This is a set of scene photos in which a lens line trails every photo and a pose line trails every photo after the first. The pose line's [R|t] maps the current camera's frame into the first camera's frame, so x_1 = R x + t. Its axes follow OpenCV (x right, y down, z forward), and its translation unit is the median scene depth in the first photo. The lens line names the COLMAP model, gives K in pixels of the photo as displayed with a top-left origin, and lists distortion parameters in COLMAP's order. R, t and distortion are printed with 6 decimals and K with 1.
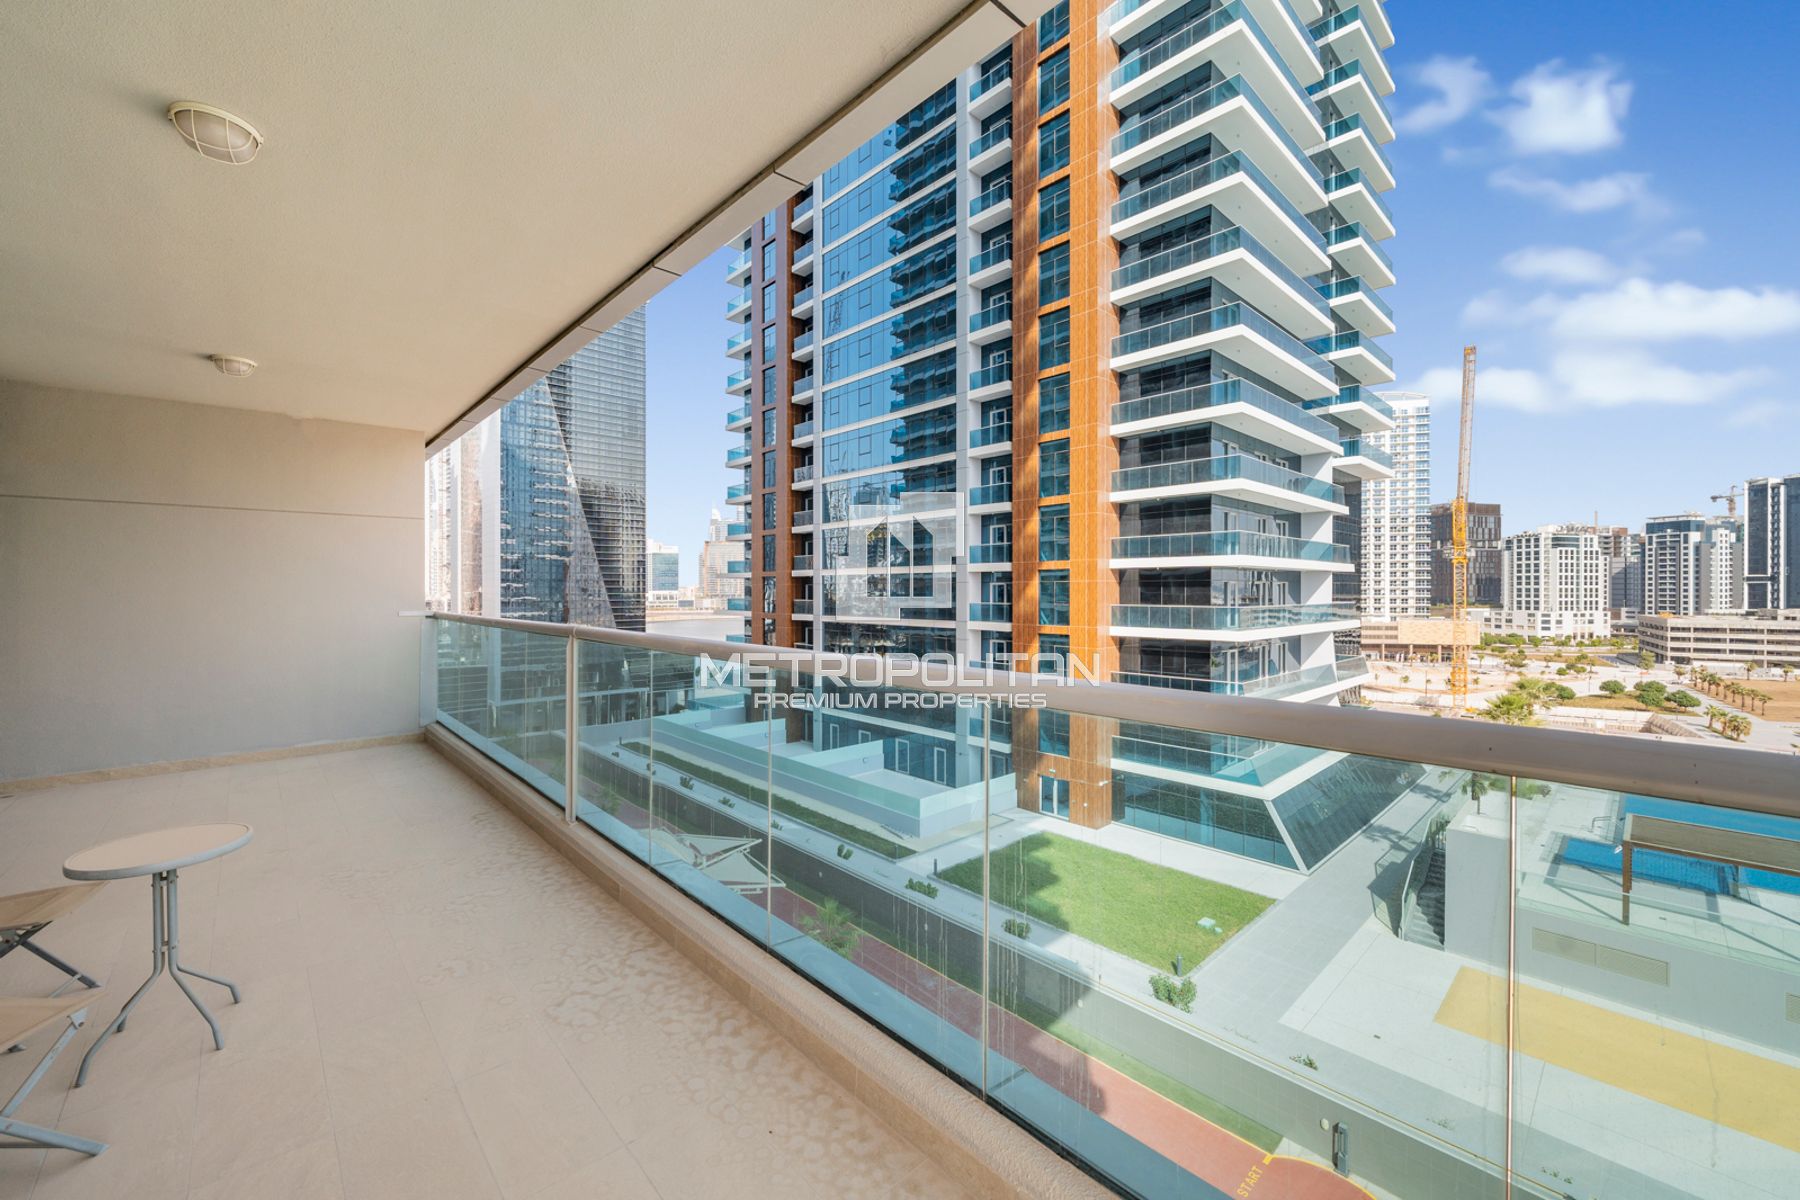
lens RADIAL K [[702.1, 0, 908.8], [0, 702.1, 589.4], [0, 0, 1]] dist [0.000684, 0.000111]
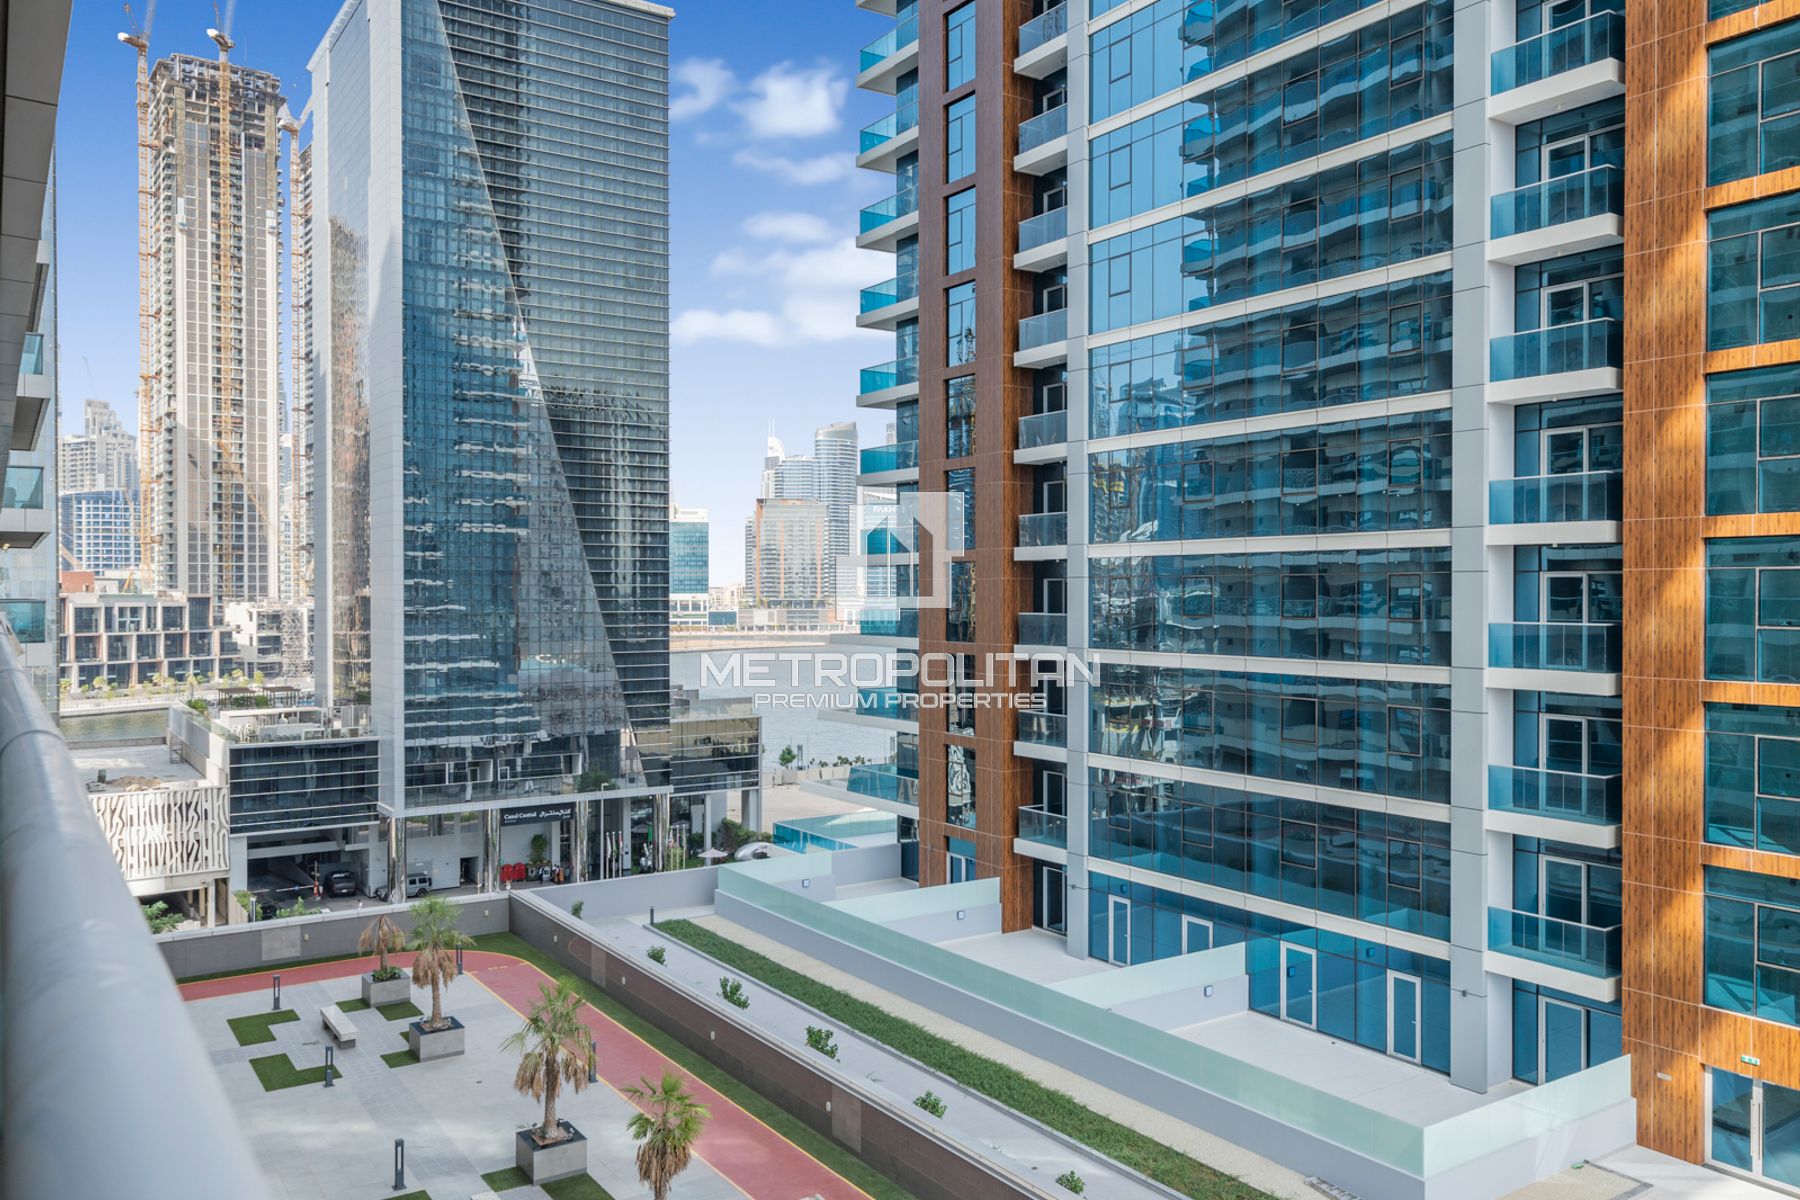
lens RADIAL K [[1358.9, 0, 900.0], [0, 1358.9, 600.0], [0, 0, 1]] dist [0.003891, 0.004373]
pose [[0.985539, -0.000232, -0.169448, -0.082228], [0.001438, 0.999974, 0.006996, 0.000441], [0.169442, -0.007139, 0.985514, 0.121243]]
